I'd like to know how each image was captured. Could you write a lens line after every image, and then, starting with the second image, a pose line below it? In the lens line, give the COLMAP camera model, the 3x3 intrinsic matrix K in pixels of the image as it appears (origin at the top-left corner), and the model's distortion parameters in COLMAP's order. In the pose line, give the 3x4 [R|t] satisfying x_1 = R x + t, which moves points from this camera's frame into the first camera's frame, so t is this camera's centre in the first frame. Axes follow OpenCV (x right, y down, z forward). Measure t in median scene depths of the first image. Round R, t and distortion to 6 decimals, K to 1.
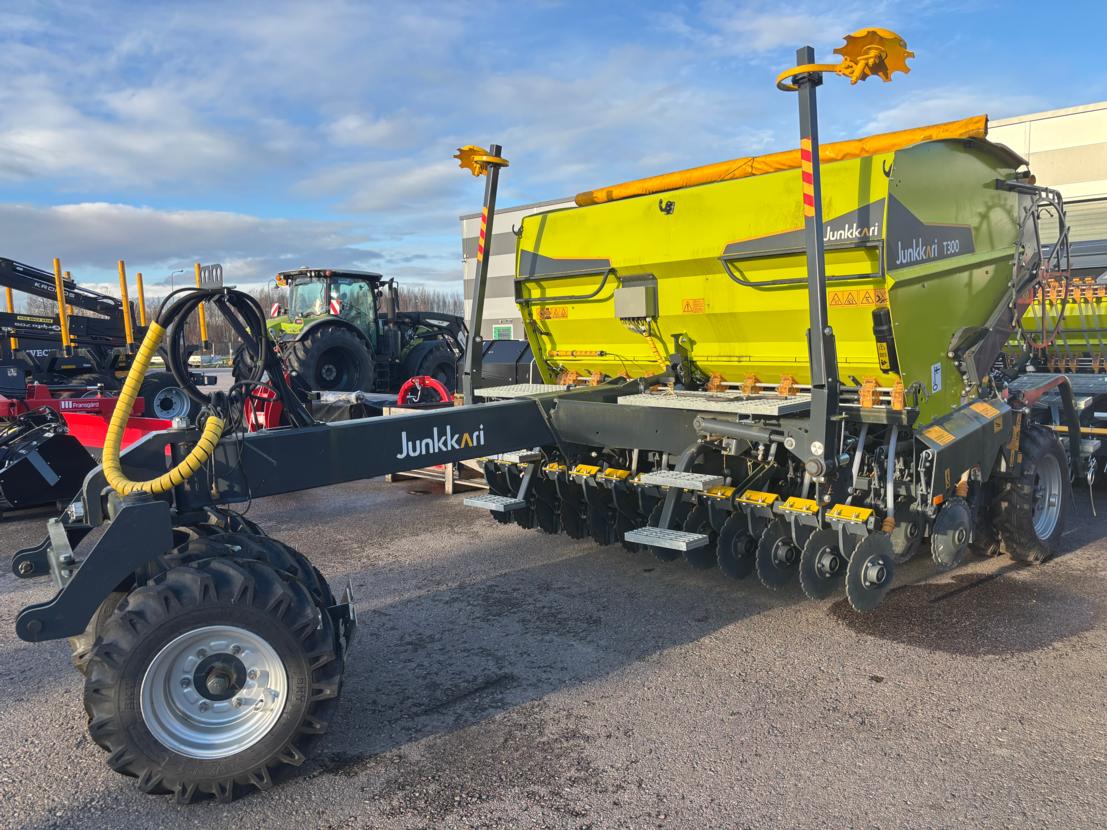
lens RADIAL K [[856.2, 0, 553.5], [0, 856.2, 415.0], [0, 0, 1]] dist [0.010009, 0.001569]
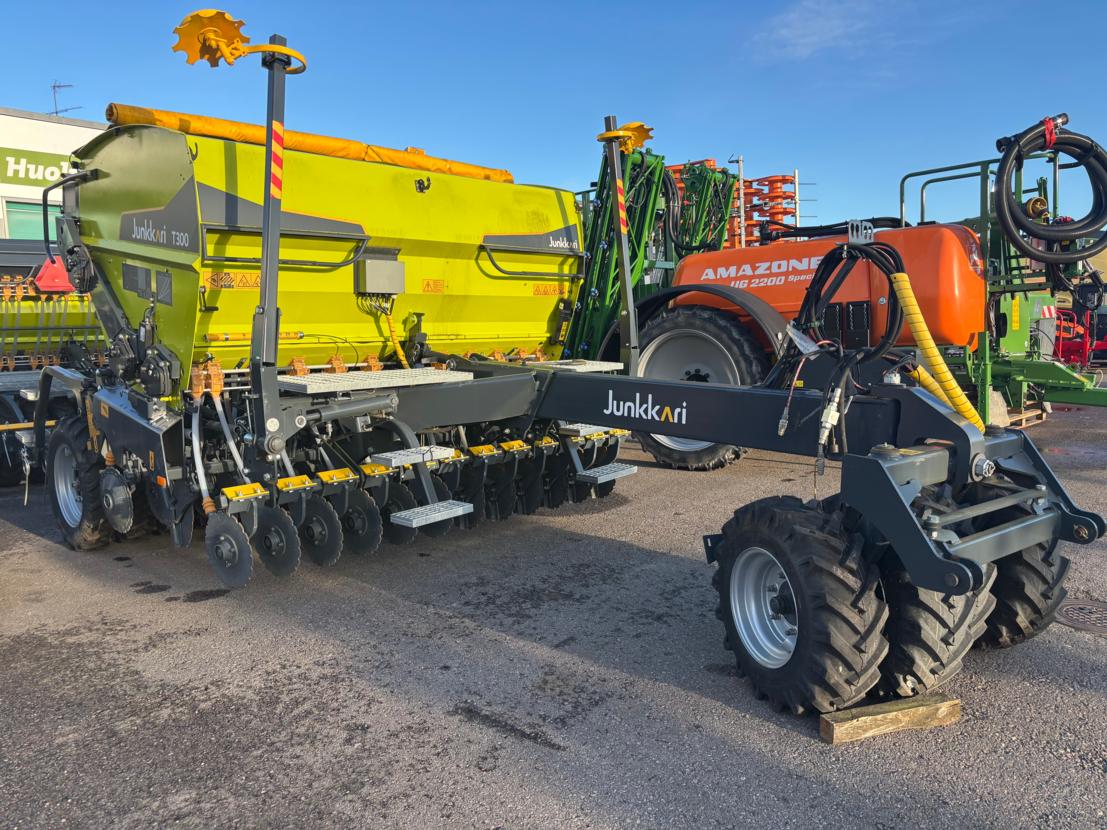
lens RADIAL K [[856.2, 0, 553.5], [0, 856.2, 415.0], [0, 0, 1]] dist [0.010009, 0.001569]
pose [[-0.099772, -0.085157, 0.991360, -0.855448], [0.106531, 0.989690, 0.095735, -0.053038], [-0.989291, 0.115162, -0.089671, 0.918208]]
